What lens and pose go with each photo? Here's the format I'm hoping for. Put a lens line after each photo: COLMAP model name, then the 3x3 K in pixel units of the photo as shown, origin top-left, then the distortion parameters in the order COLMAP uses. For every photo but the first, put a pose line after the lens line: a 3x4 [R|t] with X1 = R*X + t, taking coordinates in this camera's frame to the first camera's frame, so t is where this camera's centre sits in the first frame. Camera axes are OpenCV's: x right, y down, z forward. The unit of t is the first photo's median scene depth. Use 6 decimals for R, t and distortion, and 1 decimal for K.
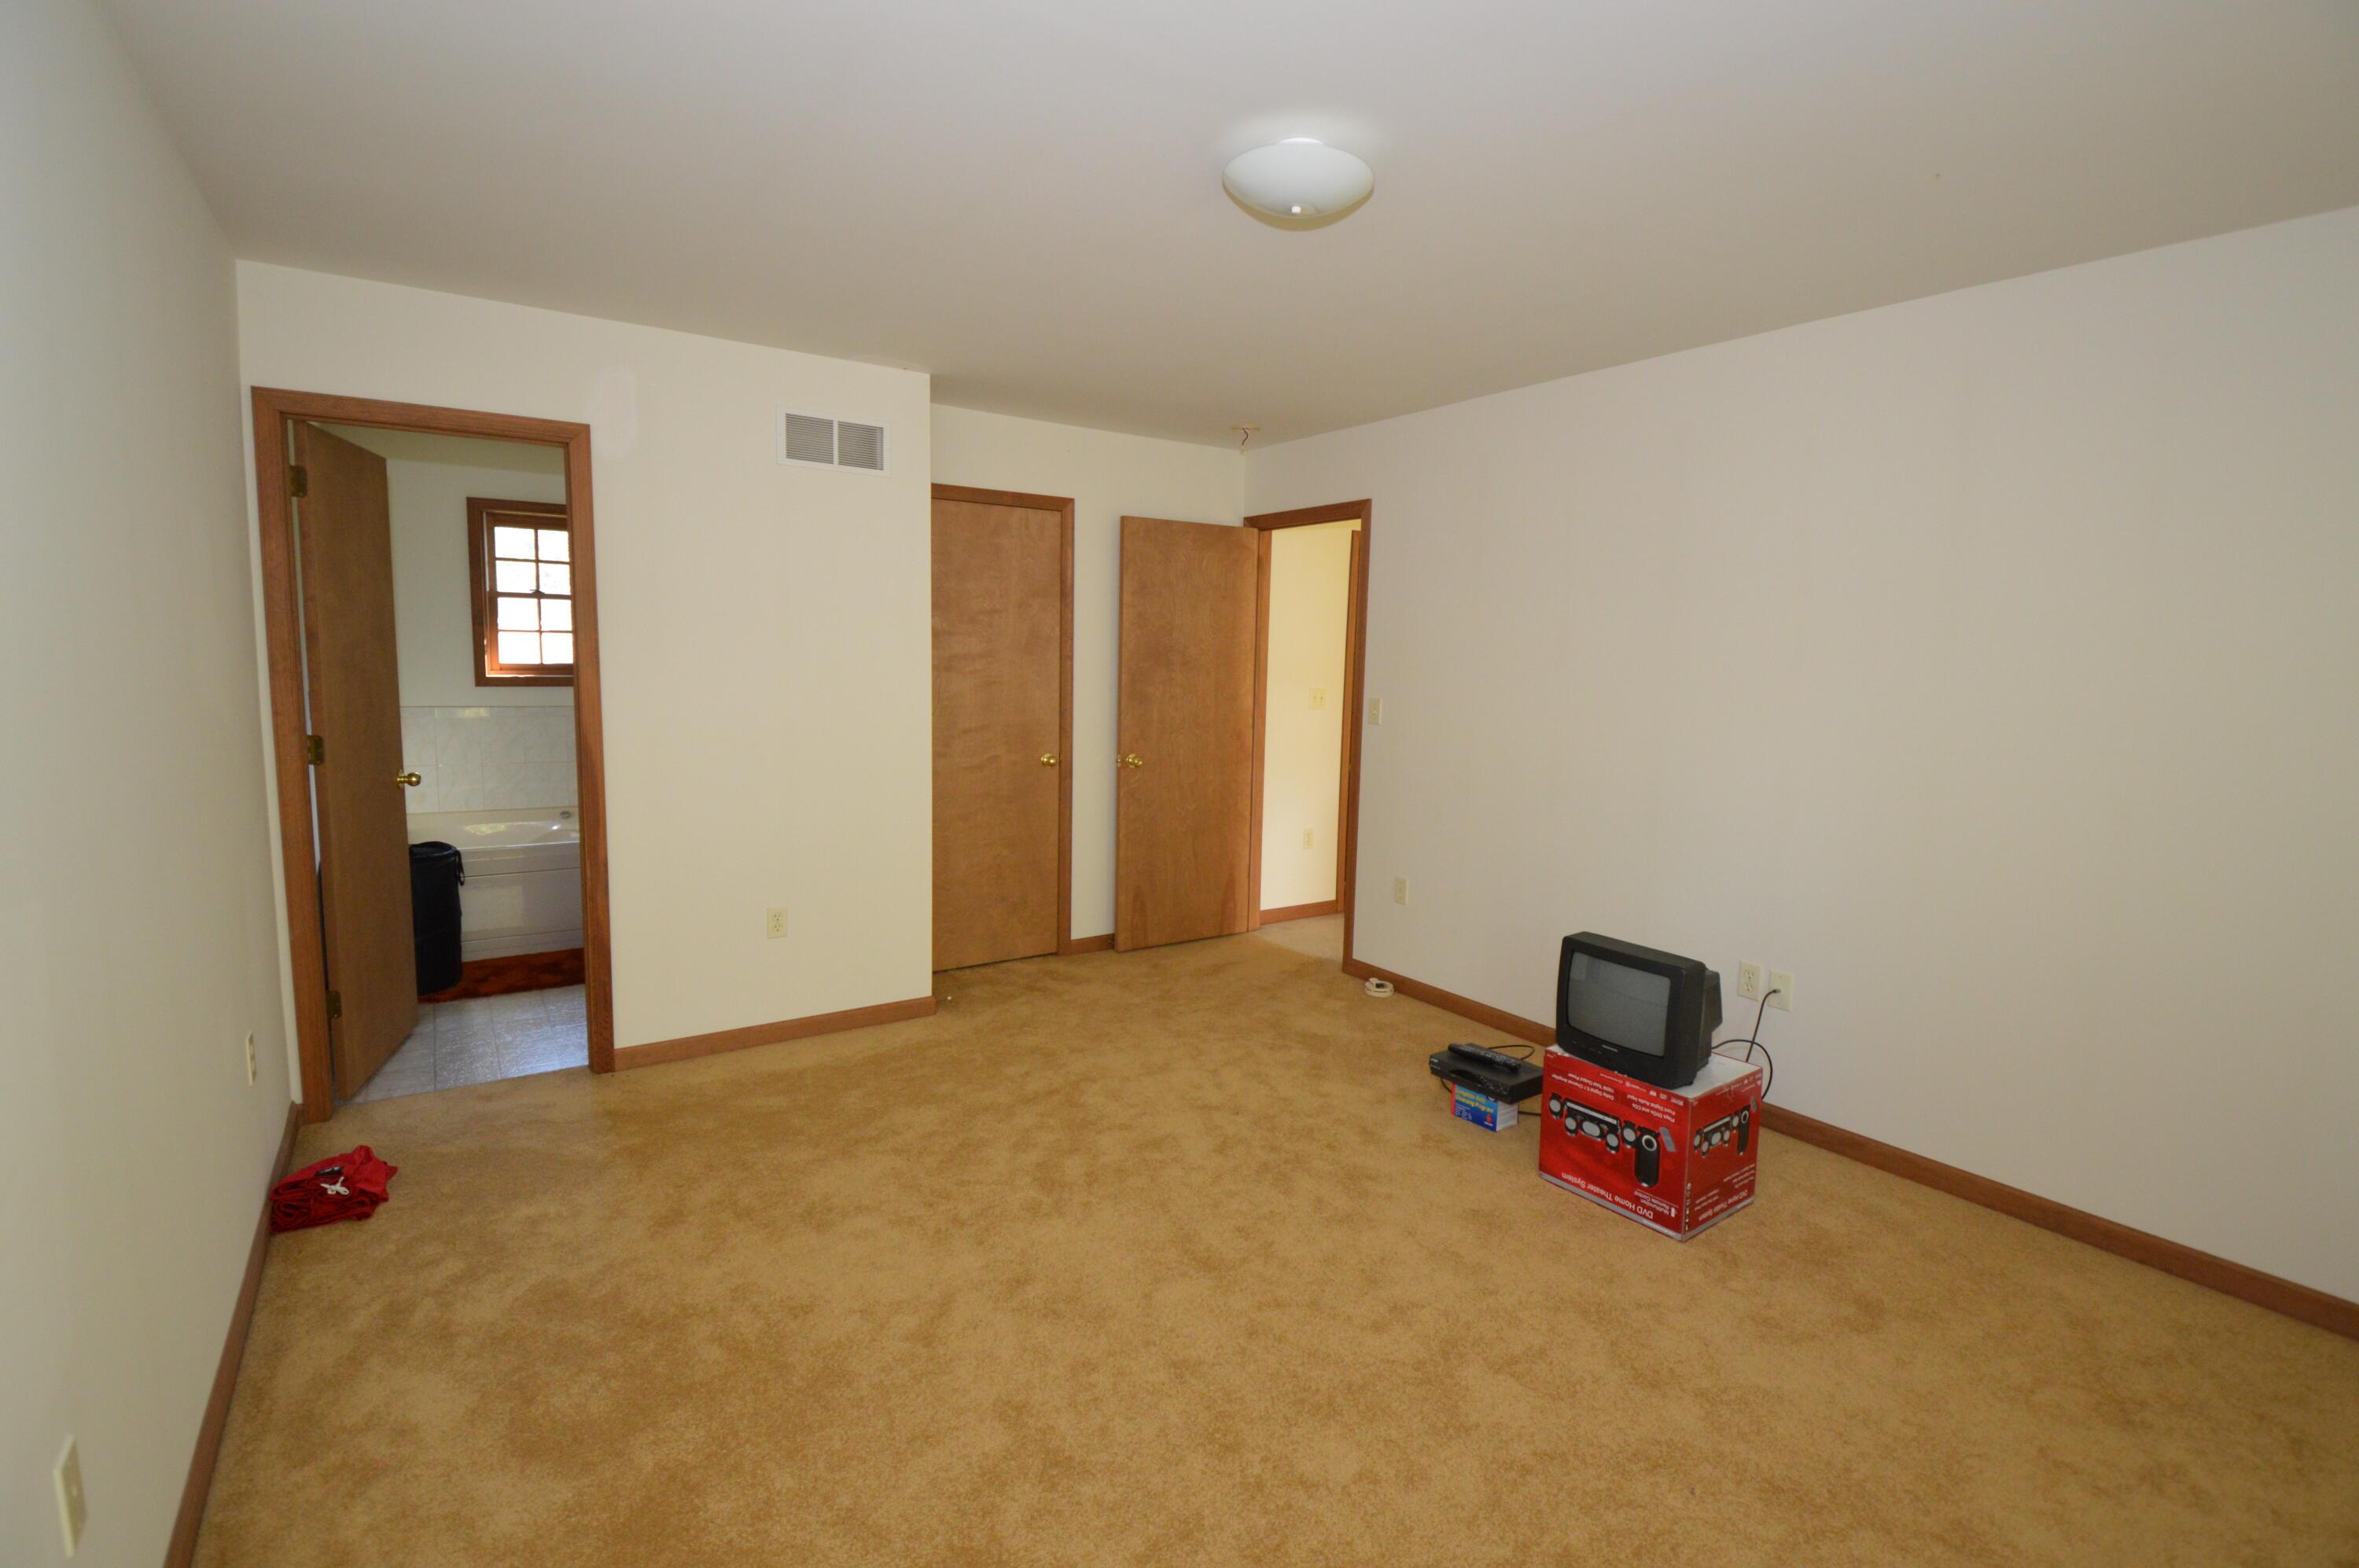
lens RADIAL K [[1082.3, 0, 1167.2], [0, 1082.3, 799.4], [0, 0, 1]] dist [-0.022982, -0.003162]
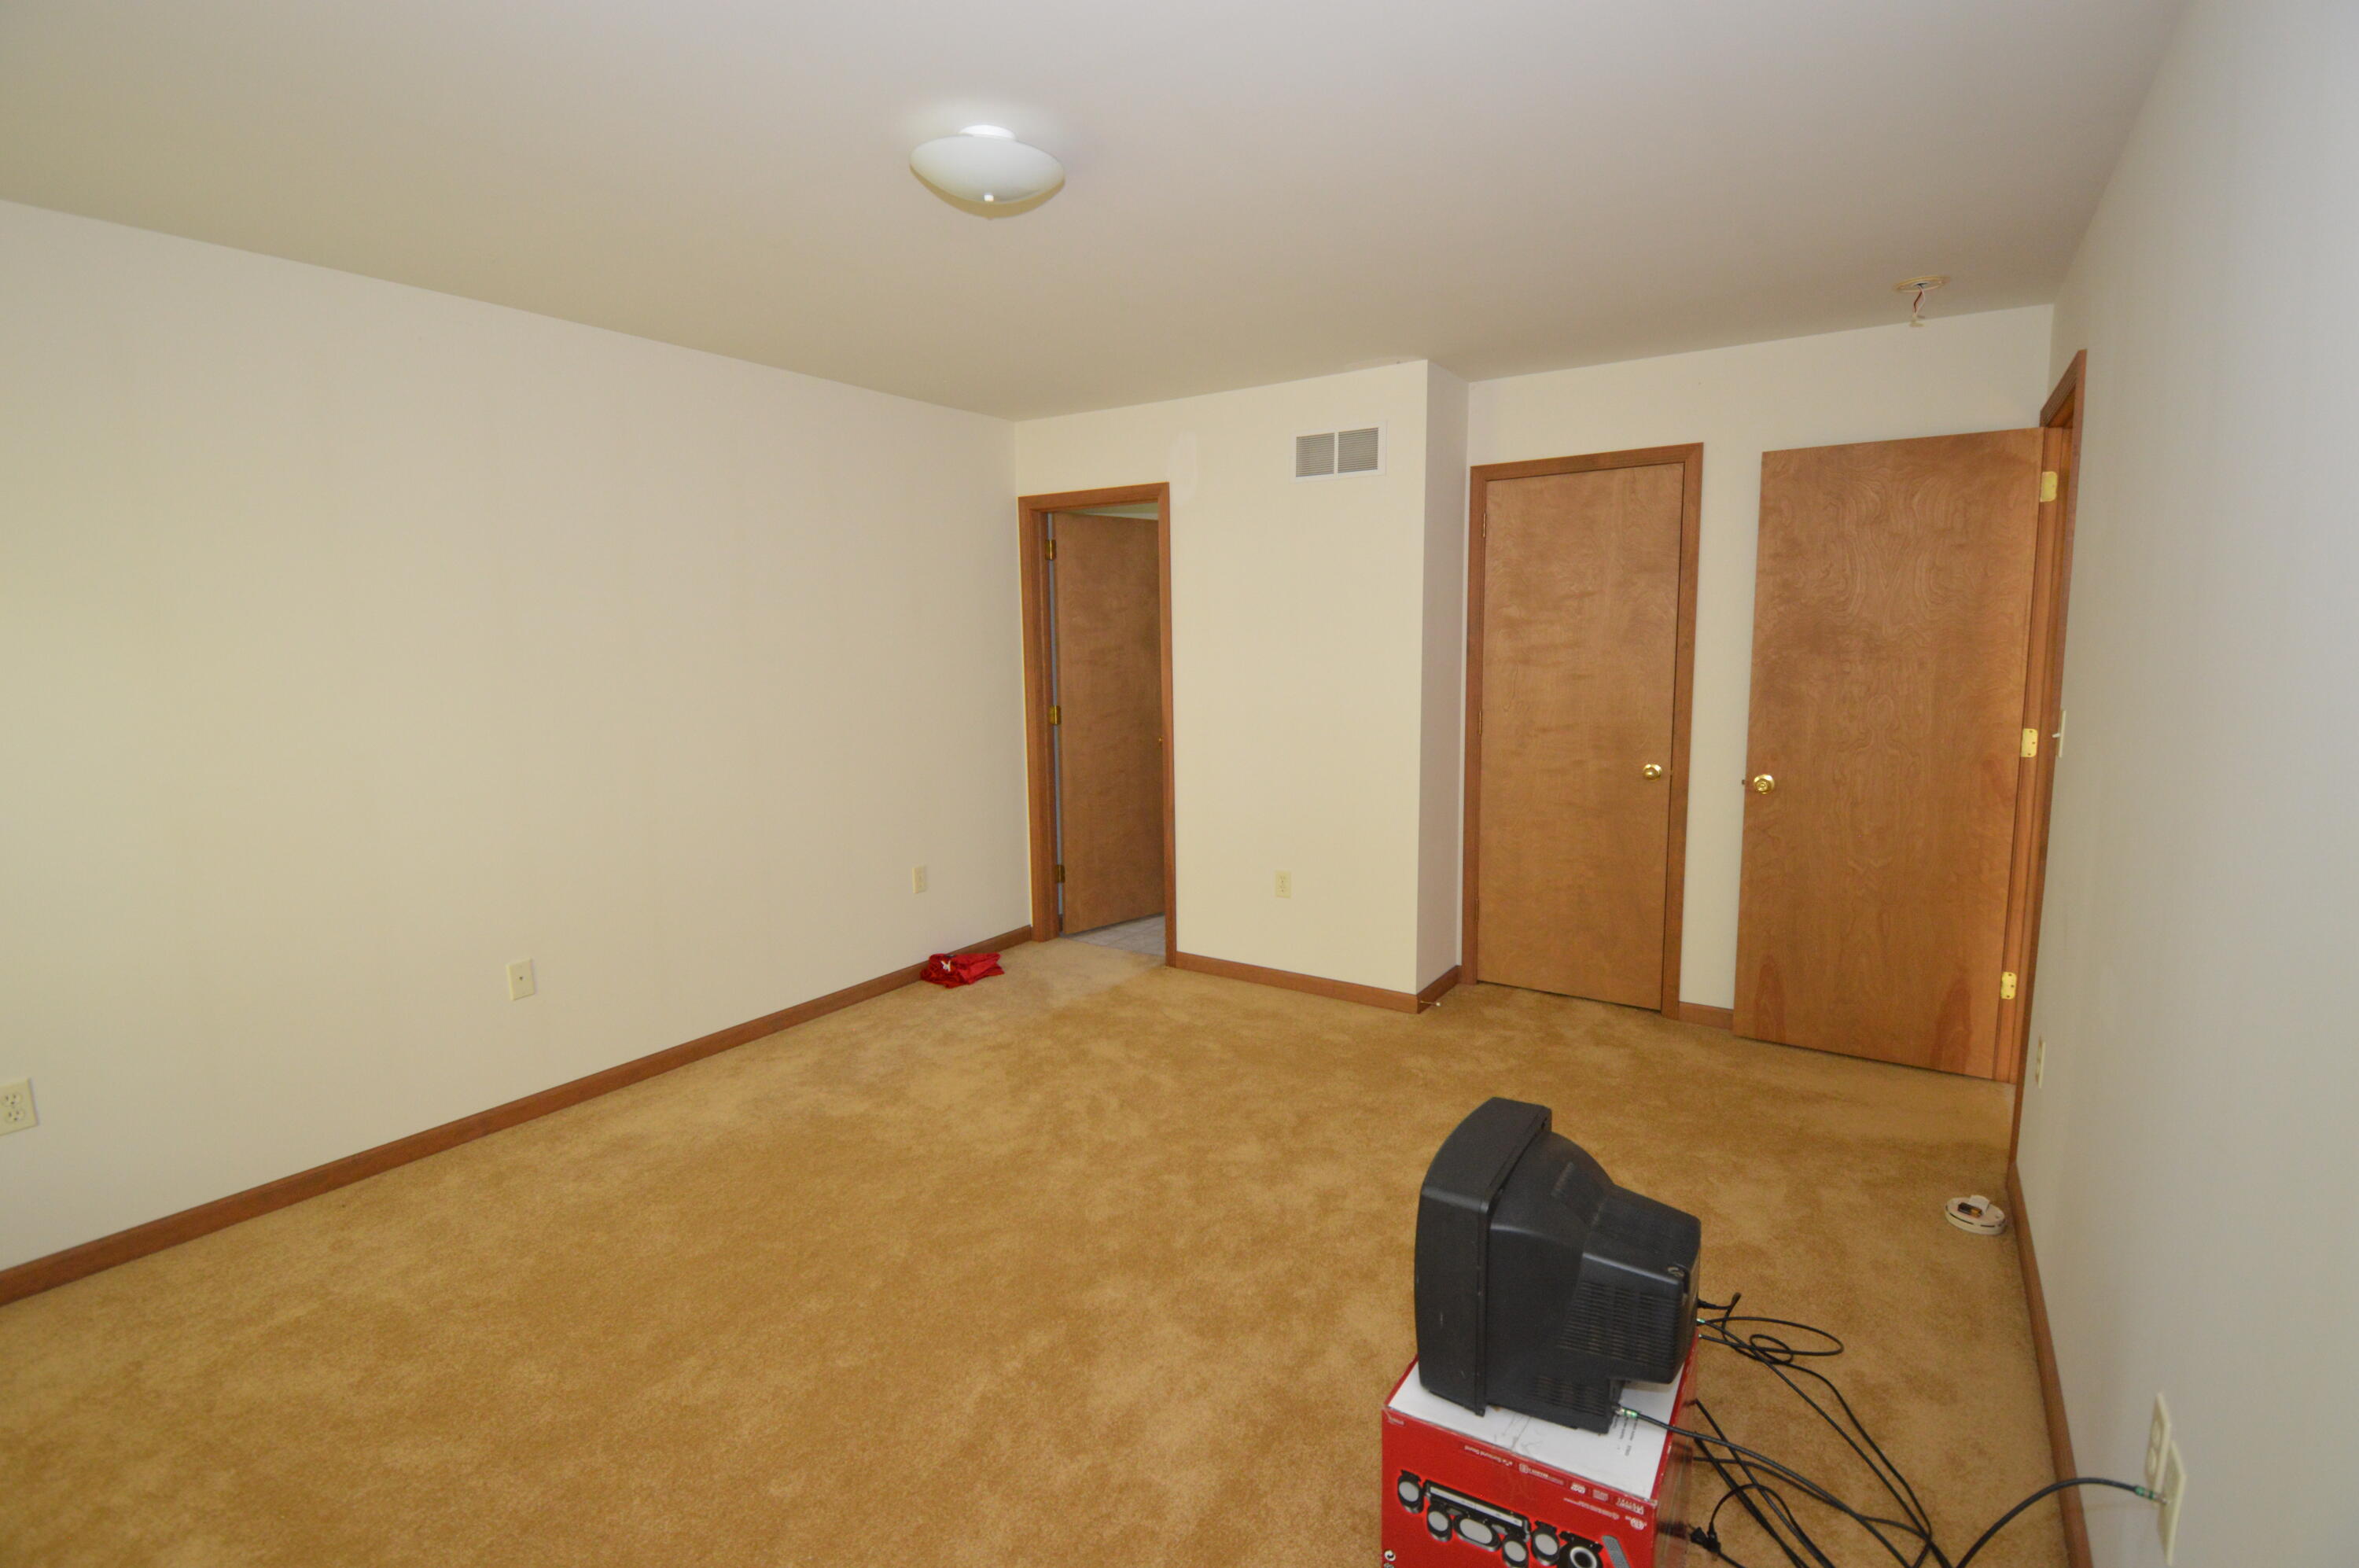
lens RADIAL K [[1082.3, 0, 1178.3], [0, 1082.3, 779.5], [0, 0, 1]] dist [-0.022982, -0.003162]
pose [[0.359769, 0.090380, -0.928654, 0.497337], [-0.104230, 0.992961, 0.056259, -0.037544], [0.927201, 0.076554, 0.366657, 0.358184]]
